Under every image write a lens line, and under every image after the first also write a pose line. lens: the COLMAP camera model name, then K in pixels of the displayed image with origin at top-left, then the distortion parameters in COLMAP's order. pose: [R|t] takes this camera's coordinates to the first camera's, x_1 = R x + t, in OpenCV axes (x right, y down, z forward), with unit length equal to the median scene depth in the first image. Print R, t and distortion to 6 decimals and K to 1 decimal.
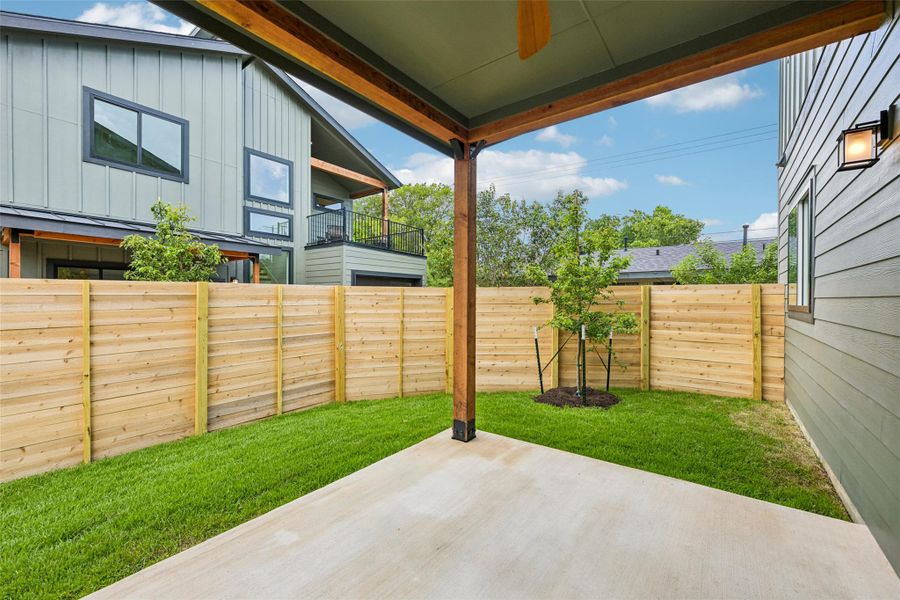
lens RADIAL K [[370.6, 0, 452.0], [0, 370.6, 301.9], [0, 0, 1]] dist [-0.000452, -0.000139]
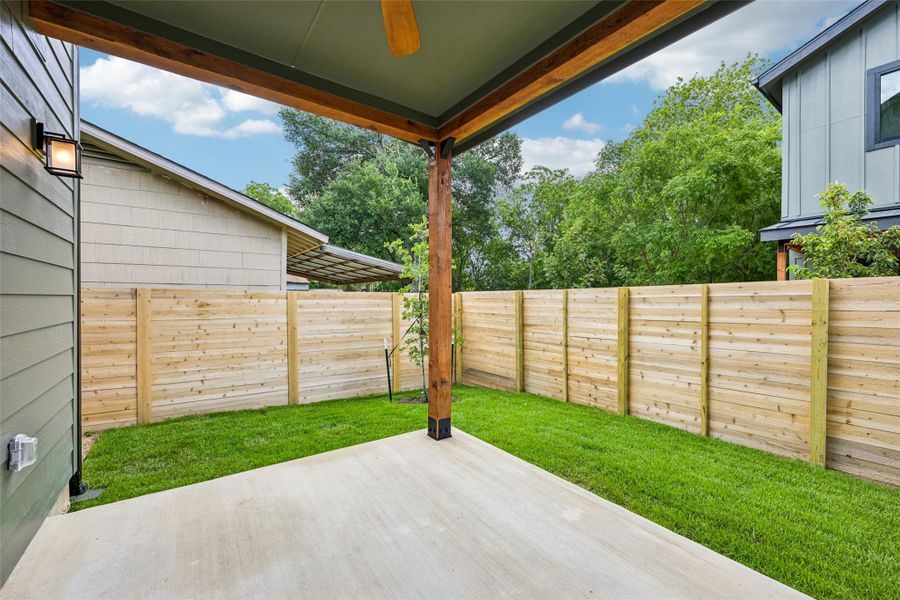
lens RADIAL K [[370.6, 0, 446.1], [0, 370.6, 301.8], [0, 0, 1]] dist [-0.000452, -0.000139]
pose [[-0.315386, 0.003684, -0.948956, 0.390963], [-0.009201, 0.999934, 0.006940, -0.001876], [0.948919, 0.010920, -0.315331, 0.533743]]
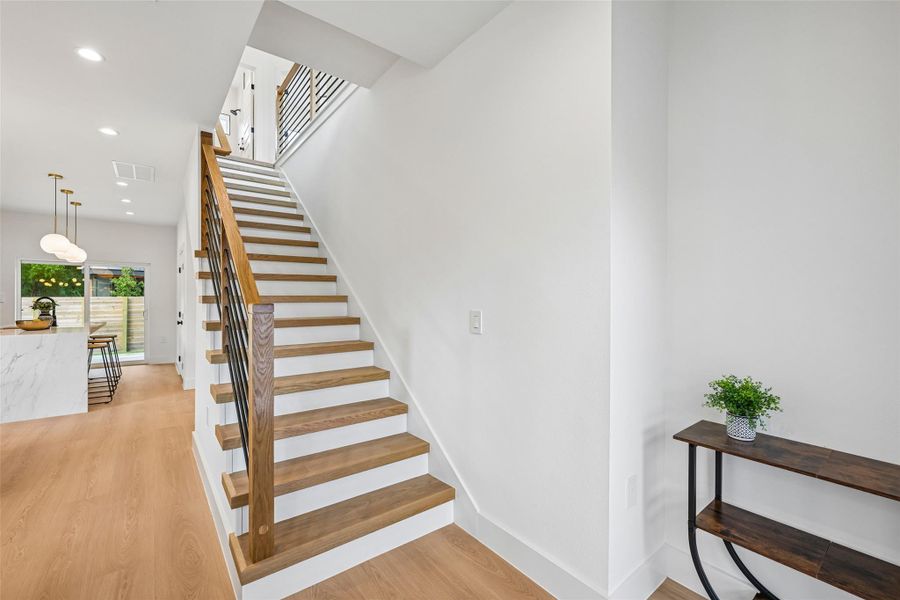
lens RADIAL K [[380.9, 0, 453.7], [0, 380.9, 299.8], [0, 0, 1]] dist [-0.002982, 0.000000]
pose [[0.966131, 0.005010, -0.258004, 2.636604], [-0.006861, 0.999957, -0.006277, -0.034333], [0.257961, 0.007834, 0.966124, -1.191907]]
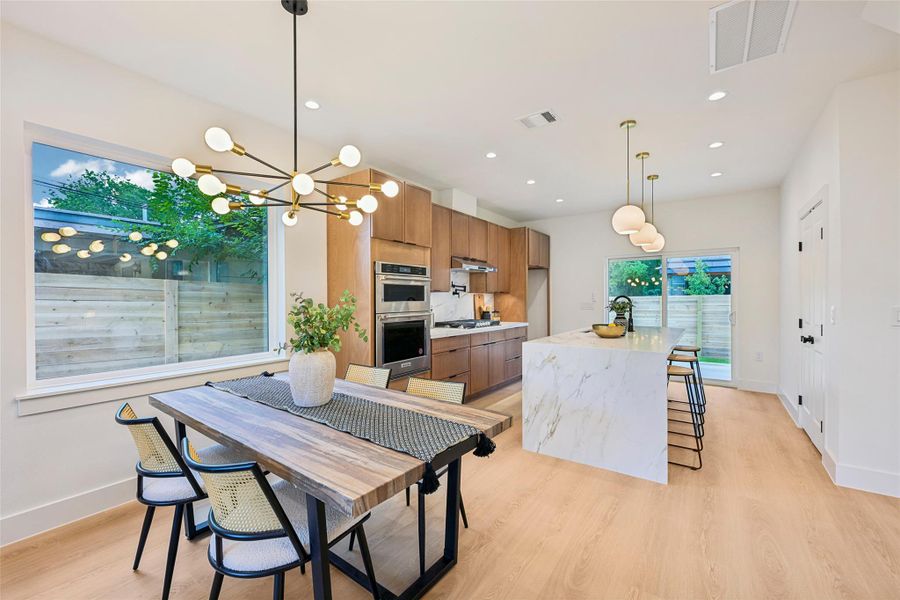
lens RADIAL K [[370.6, 0, 448.4], [0, 370.6, 302.4], [0, 0, 1]] dist [-0.000452, -0.000139]
pose [[0.015464, 0.010696, -0.999823, 1.927487], [-0.001972, 0.999941, 0.010666, -0.033978], [0.999878, 0.001807, 0.015484, -0.768423]]
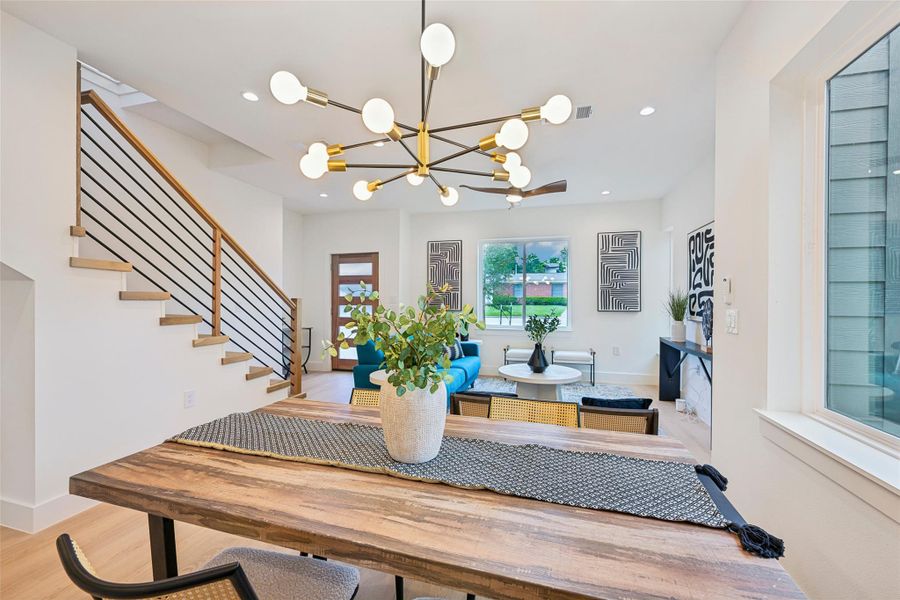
lens RADIAL K [[370.6, 0, 451.2], [0, 370.6, 300.1], [0, 0, 1]] dist [-0.000452, -0.000139]
pose [[-0.360261, -0.004734, 0.932839, 1.079783], [0.001813, 0.999982, 0.005775, -0.031093], [-0.932850, 0.003772, -0.360246, -0.858452]]
